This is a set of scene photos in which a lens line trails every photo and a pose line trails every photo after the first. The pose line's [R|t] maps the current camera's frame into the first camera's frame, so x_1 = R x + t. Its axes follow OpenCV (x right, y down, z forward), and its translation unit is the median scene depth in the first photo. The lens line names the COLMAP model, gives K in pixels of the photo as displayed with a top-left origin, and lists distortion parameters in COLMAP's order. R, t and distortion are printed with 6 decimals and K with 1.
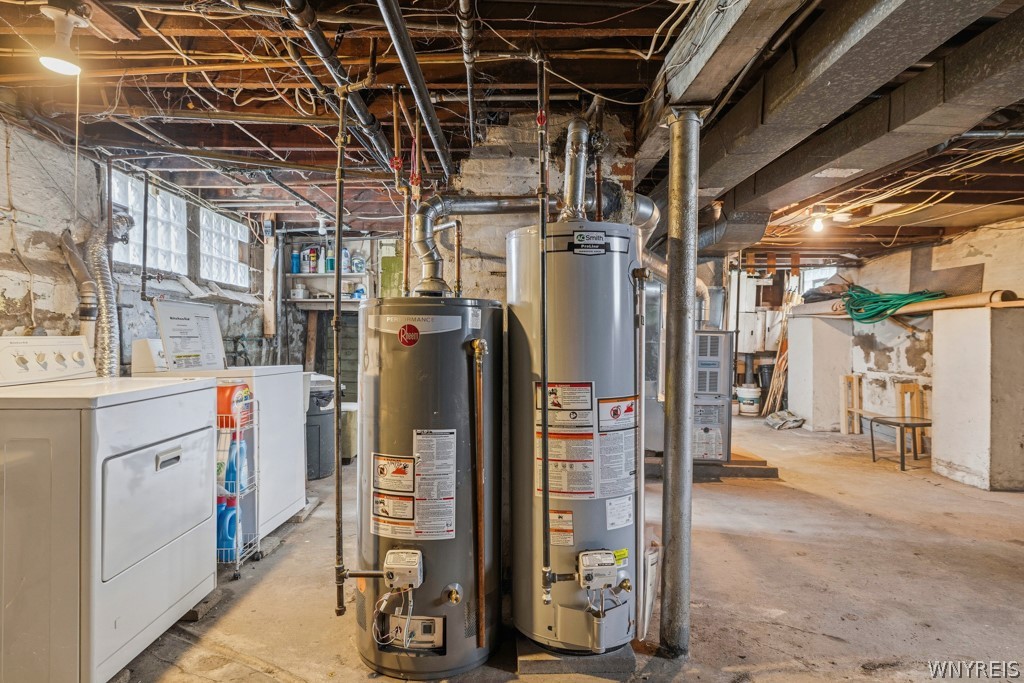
lens RADIAL K [[436.7, 0, 509.8], [0, 436.7, 340.4], [0, 0, 1]] dist [0.000441, -0.000126]
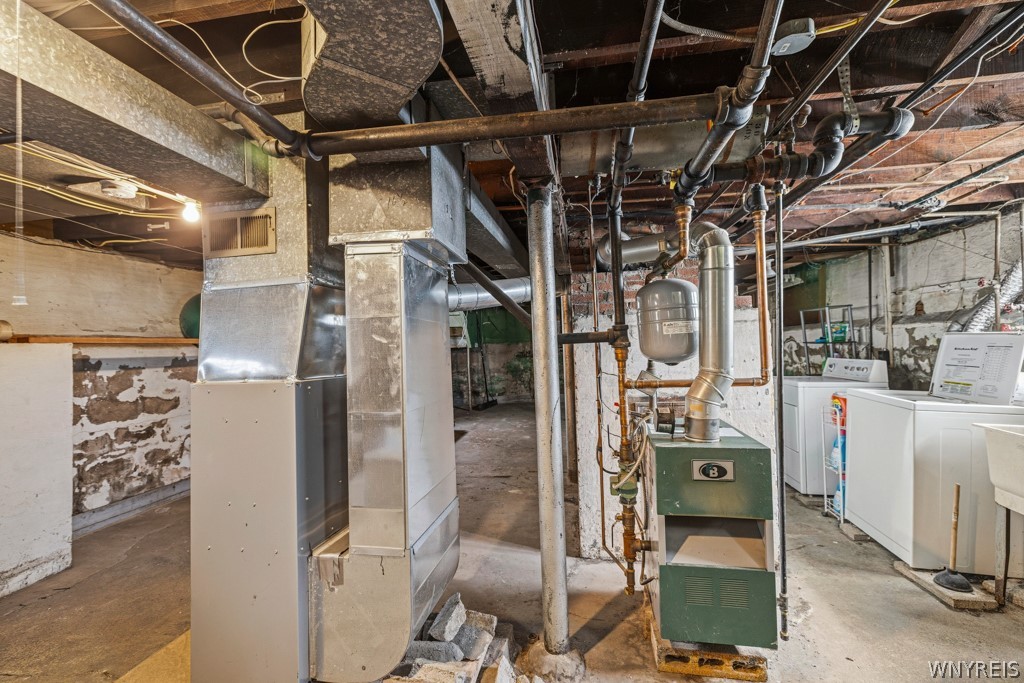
lens RADIAL K [[436.7, 0, 512.8], [0, 436.7, 344.5], [0, 0, 1]] dist [0.000441, -0.000126]
pose [[-0.986368, 0.009005, 0.164310, 0.226447], [0.009460, 0.999953, 0.001988, -0.089717], [-0.164285, 0.003516, -0.986407, 2.762464]]
